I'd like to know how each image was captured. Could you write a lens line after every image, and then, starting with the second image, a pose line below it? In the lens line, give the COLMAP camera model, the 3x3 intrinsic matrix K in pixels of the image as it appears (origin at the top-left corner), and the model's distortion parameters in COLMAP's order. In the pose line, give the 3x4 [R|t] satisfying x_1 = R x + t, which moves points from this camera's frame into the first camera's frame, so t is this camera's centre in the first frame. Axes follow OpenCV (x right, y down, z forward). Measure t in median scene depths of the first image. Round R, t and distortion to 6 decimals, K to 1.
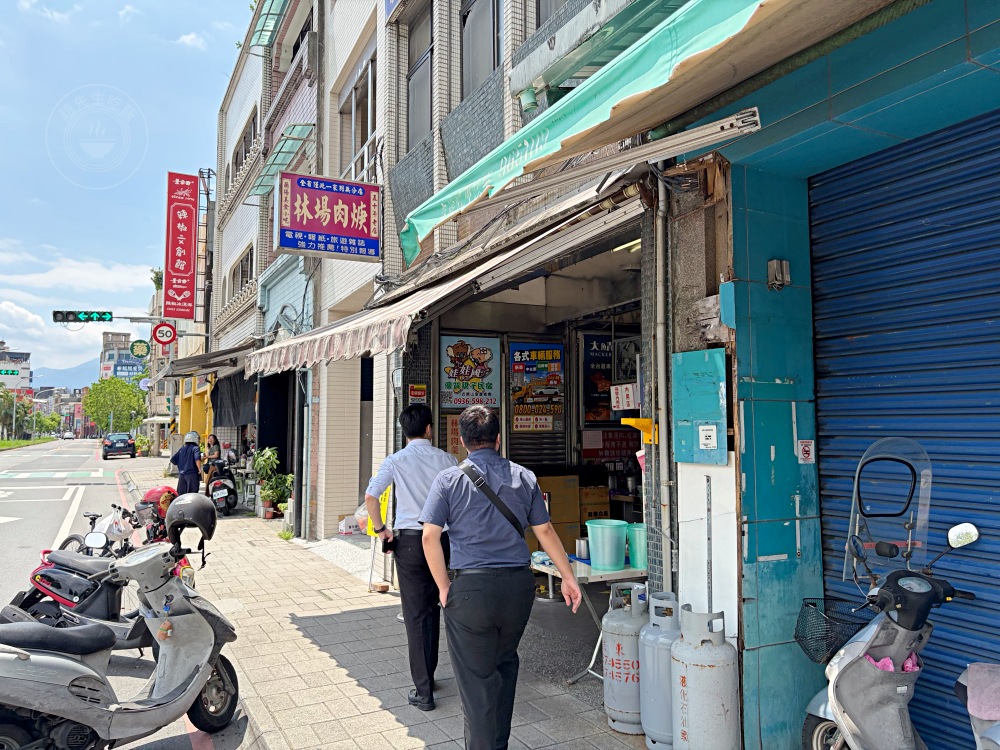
lens RADIAL K [[740.7, 0, 499.0], [0, 740.7, 374.1], [0, 0, 1]] dist [0.042186, -0.044766]
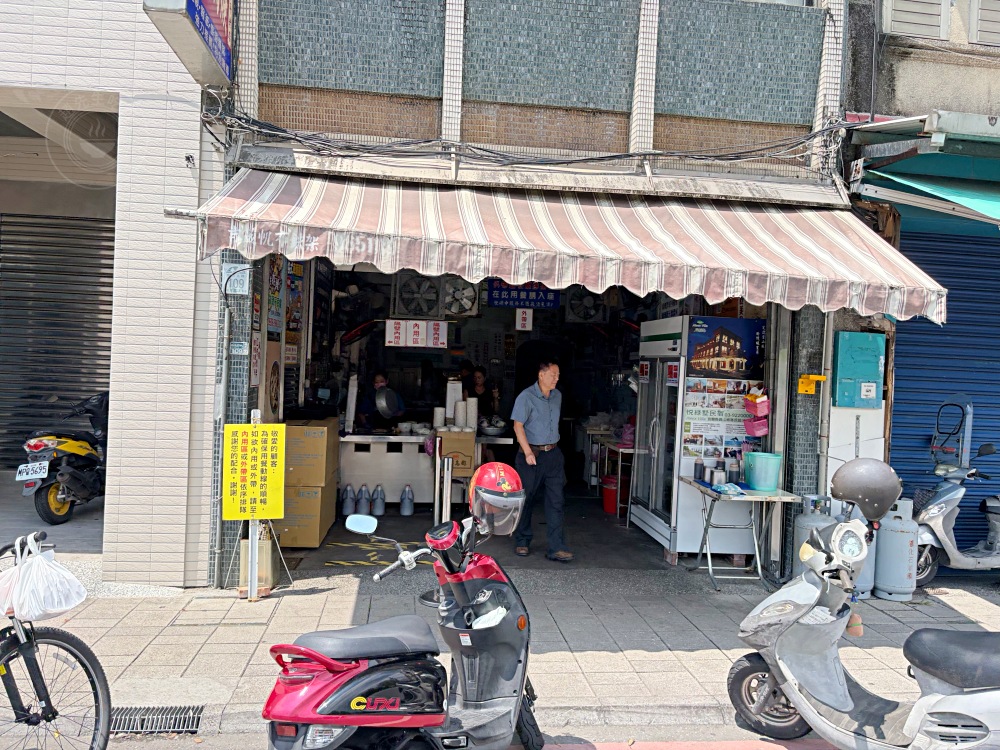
lens RADIAL K [[740.7, 0, 497.5], [0, 740.7, 376.4], [0, 0, 1]] dist [0.042186, -0.044766]
pose [[0.353195, 0.021636, 0.935300, -1.436242], [-0.114738, 0.993187, 0.020353, 0.112954], [-0.928487, -0.114503, 0.353271, 1.179375]]
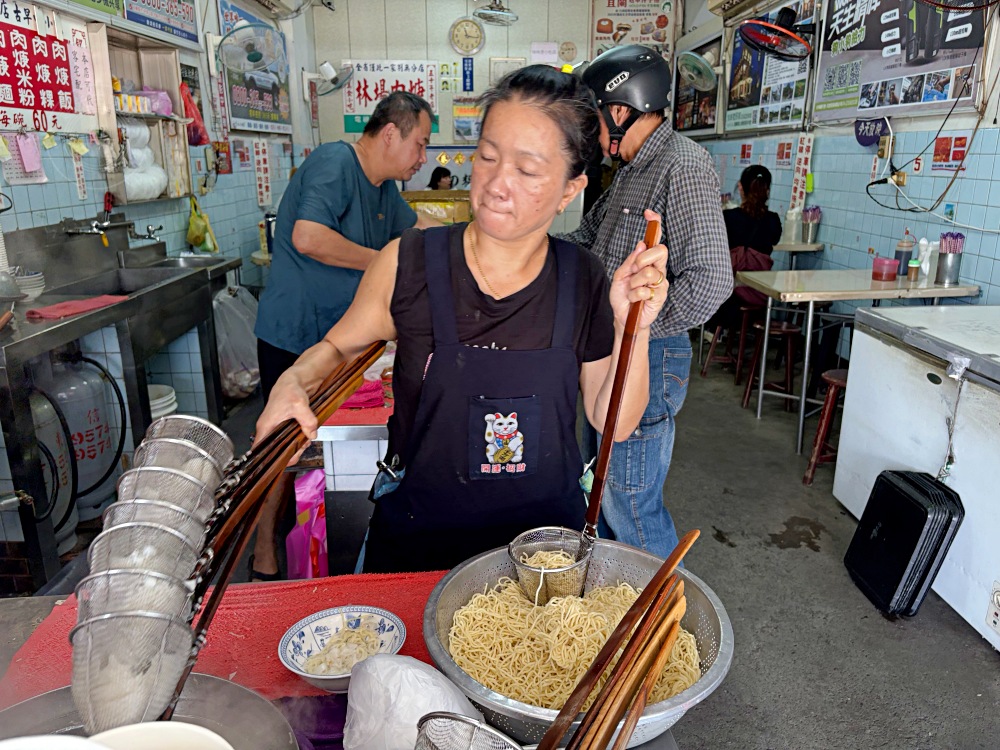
lens RADIAL K [[740.7, 0, 513.2], [0, 740.7, 370.1], [0, 0, 1]] dist [0.042186, -0.044766]
pose [[0.390477, -0.243136, 0.887926, 0.562623], [-0.076215, 0.952646, 0.294375, 0.161587], [-0.917452, -0.182620, 0.353456, 1.952316]]
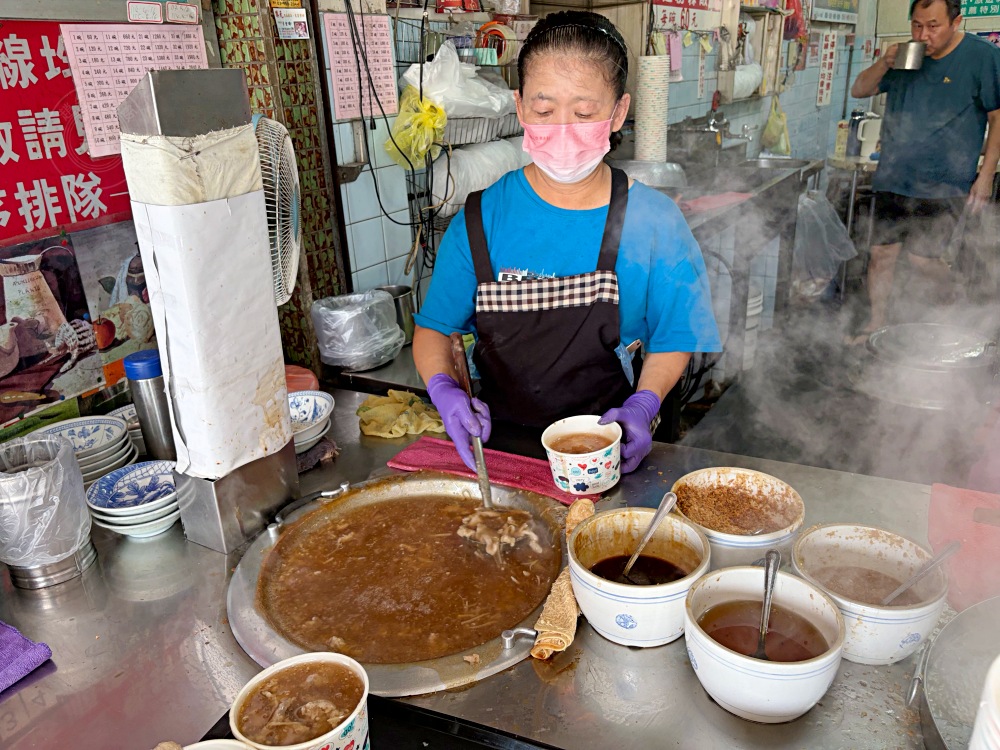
lens RADIAL K [[740.7, 0, 522.4], [0, 740.7, 369.5], [0, 0, 1]] dist [0.042186, -0.044766]
pose [[0.829760, -0.229849, 0.508593, 0.461749], [-0.010830, 0.904459, 0.426423, 0.185755], [-0.558015, -0.359337, 0.747995, 2.109560]]
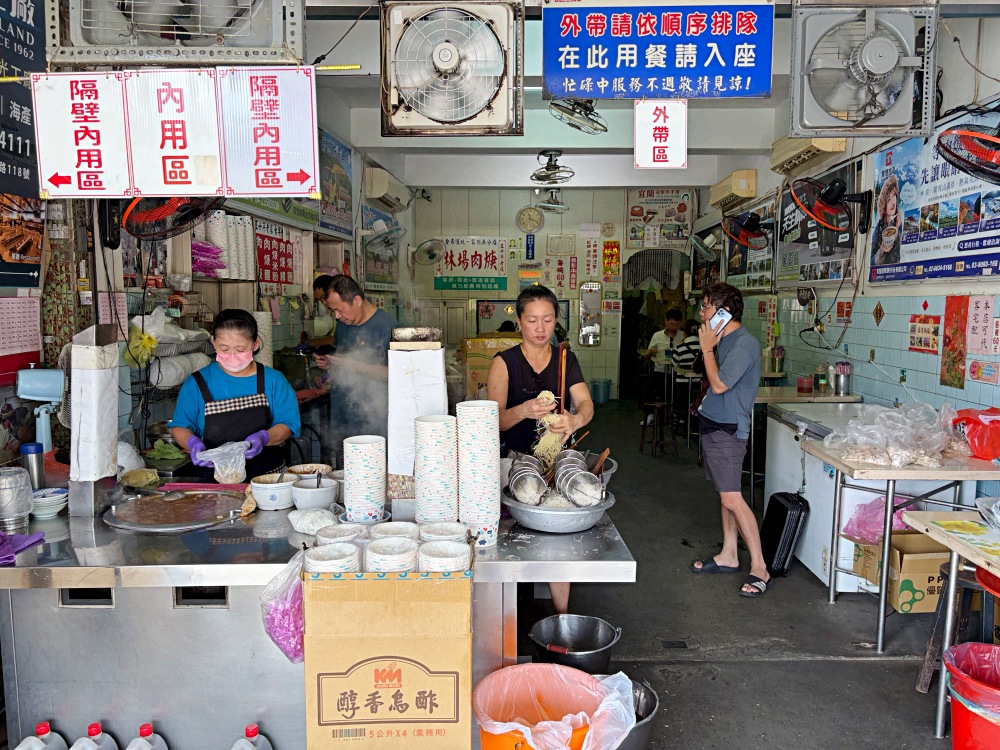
lens RADIAL K [[740.7, 0, 498.8], [0, 740.7, 384.4], [0, 0, 1]] dist [0.042186, -0.044766]
pose [[0.474175, -0.081680, 0.876634, 0.064223], [-0.080070, 0.987561, 0.135326, 0.132962], [-0.876782, -0.134360, 0.461736, 1.725222]]
